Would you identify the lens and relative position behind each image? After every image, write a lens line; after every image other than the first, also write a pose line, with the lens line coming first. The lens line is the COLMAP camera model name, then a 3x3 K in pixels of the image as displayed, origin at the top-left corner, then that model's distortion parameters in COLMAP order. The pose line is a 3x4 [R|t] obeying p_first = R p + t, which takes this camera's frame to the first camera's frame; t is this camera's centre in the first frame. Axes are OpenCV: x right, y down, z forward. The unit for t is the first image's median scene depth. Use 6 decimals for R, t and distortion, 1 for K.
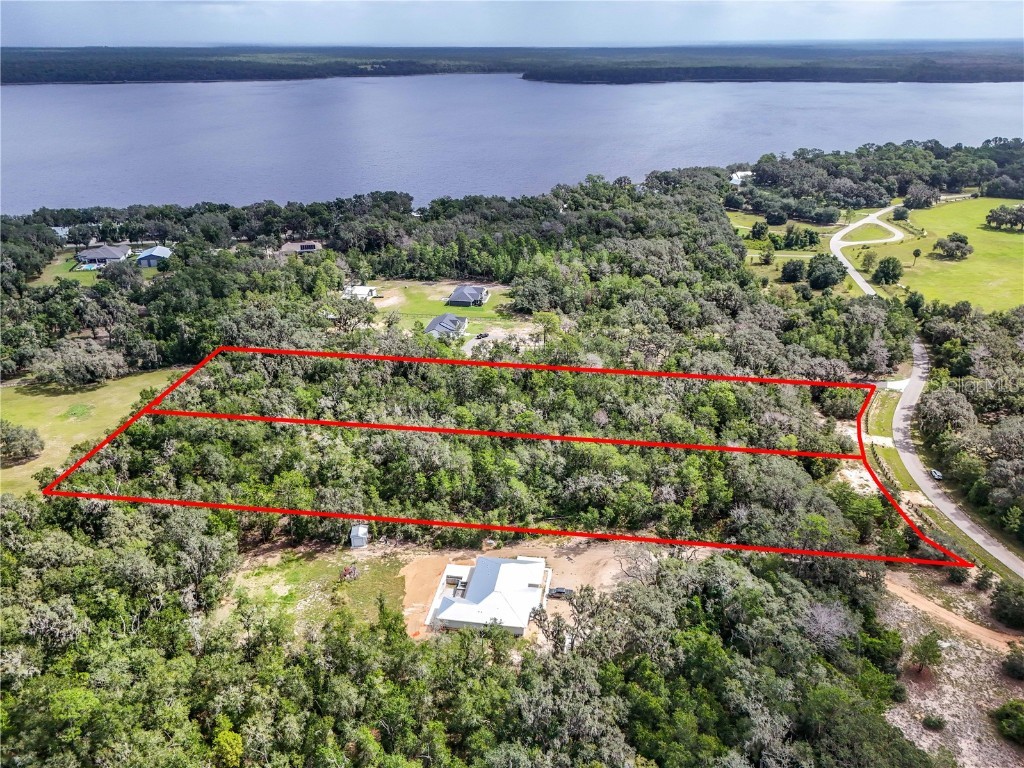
lens RADIAL K [[768.5, 0, 500.0], [0, 768.5, 379.6], [0, 0, 1]] dist [0.074219, -0.069202]
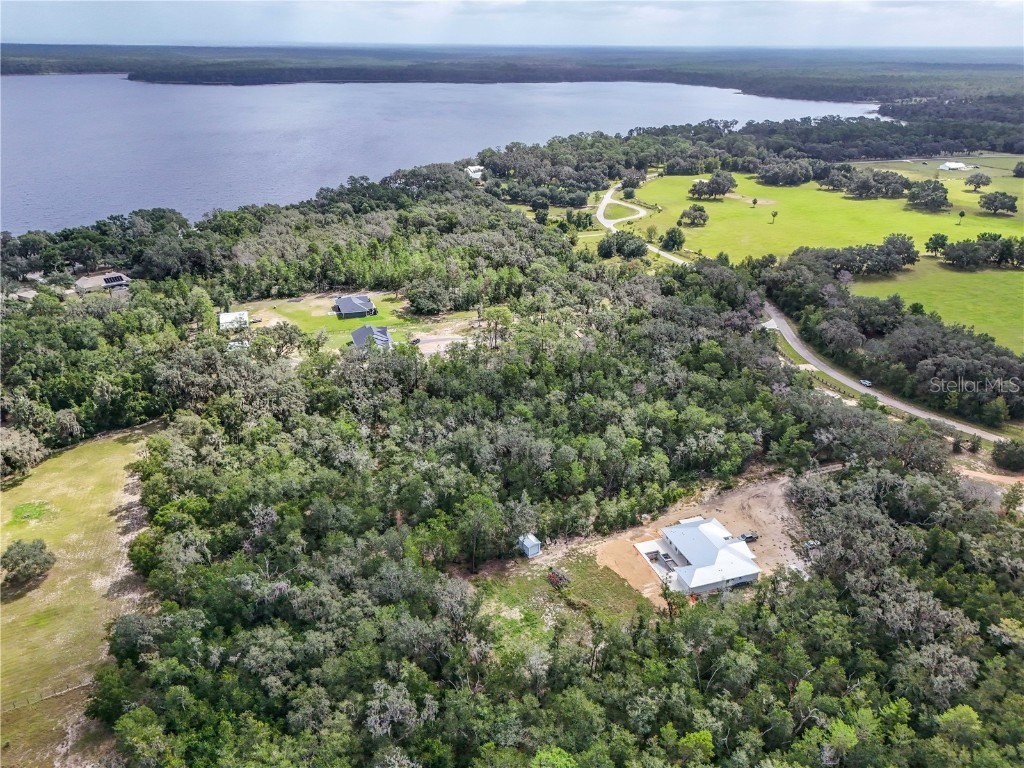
lens RADIAL K [[768.5, 0, 500.0], [0, 768.5, 379.6], [0, 0, 1]] dist [0.074219, -0.069202]
pose [[0.885074, -0.179133, 0.429600, -0.252051], [0.179692, 0.982924, 0.039651, -0.020588], [-0.429366, 0.042101, 0.902149, 0.052142]]
